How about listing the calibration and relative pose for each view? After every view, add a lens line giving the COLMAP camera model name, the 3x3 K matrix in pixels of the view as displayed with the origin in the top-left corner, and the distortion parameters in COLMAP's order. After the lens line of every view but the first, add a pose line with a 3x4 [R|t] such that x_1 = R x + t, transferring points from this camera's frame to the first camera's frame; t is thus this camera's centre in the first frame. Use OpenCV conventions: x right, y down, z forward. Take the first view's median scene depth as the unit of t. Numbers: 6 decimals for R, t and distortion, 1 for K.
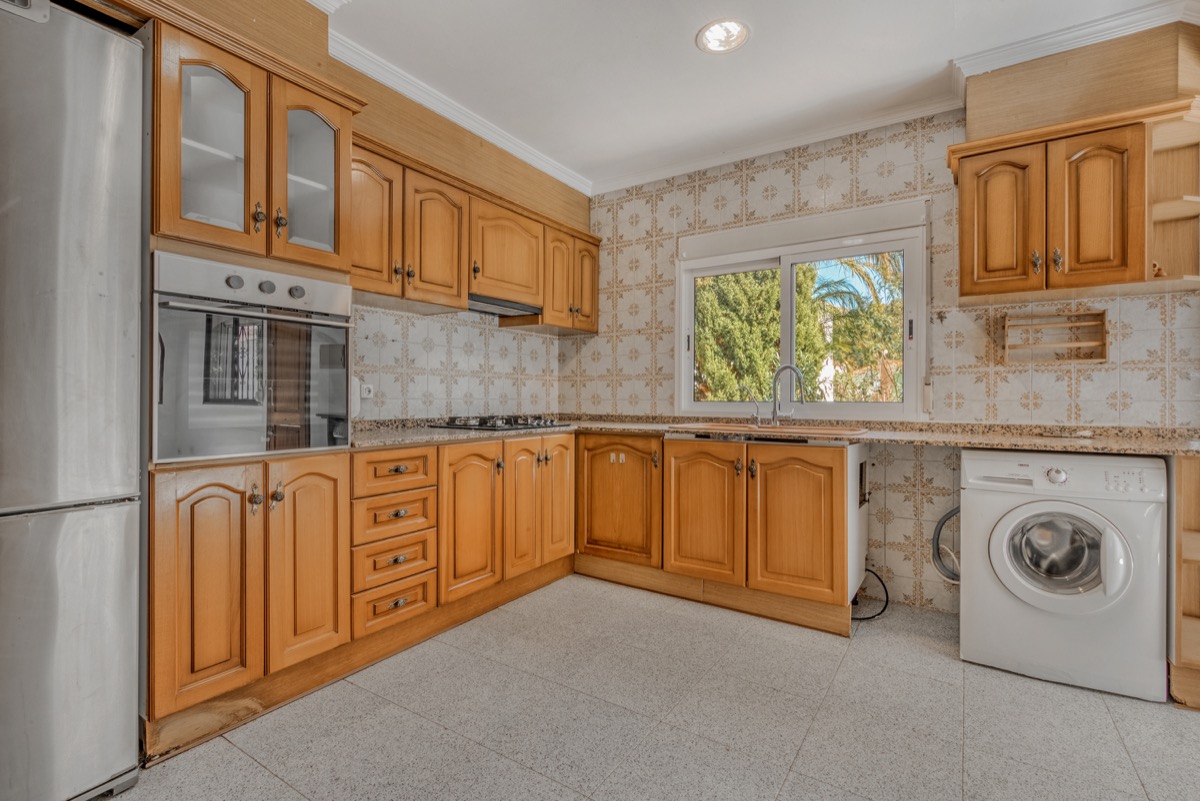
lens RADIAL K [[550.7, 0, 605.3], [0, 550.7, 398.4], [0, 0, 1]] dist [-0.002171, -0.000518]
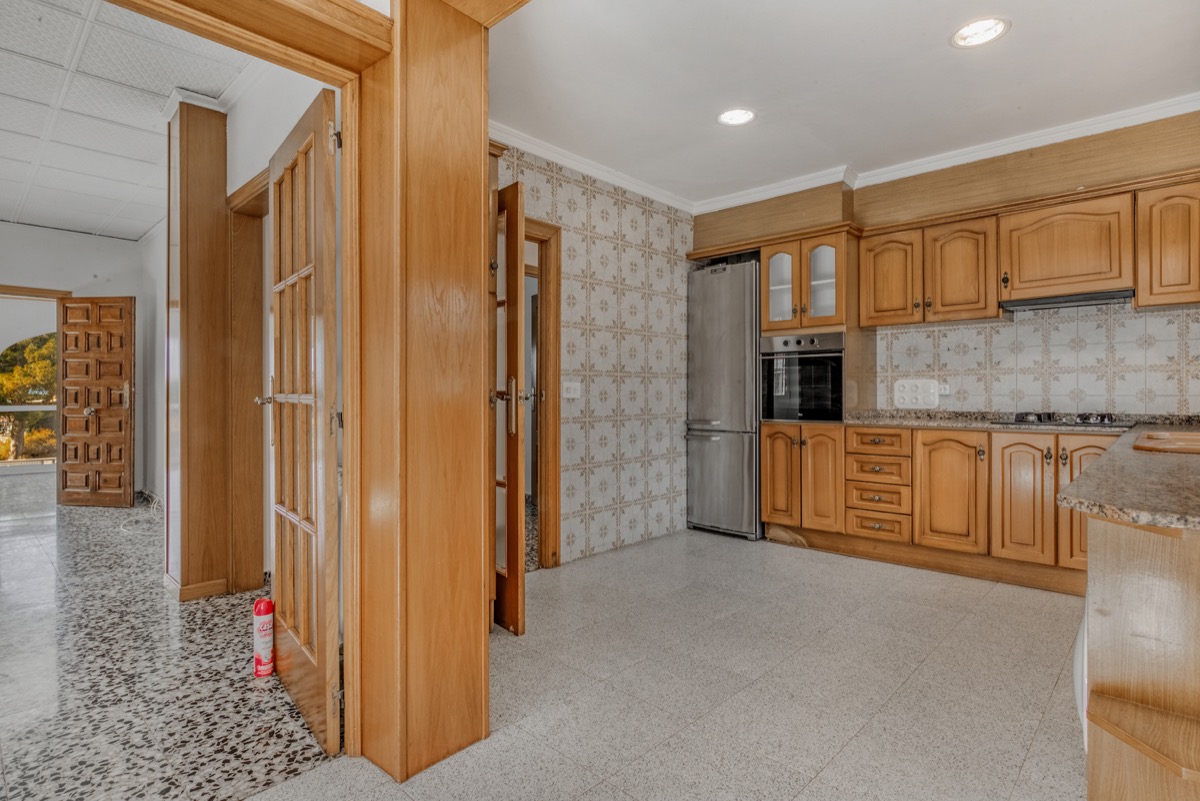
lens RADIAL K [[605.9, 0, 603.2], [0, 605.9, 396.8], [0, 0, 1]] dist [0.000749, 0.000197]
pose [[-0.172876, 0.003820, -0.984936, 1.290579], [0.002471, 0.999991, 0.003445, -0.003188], [0.984941, -0.001838, -0.172884, 0.471446]]
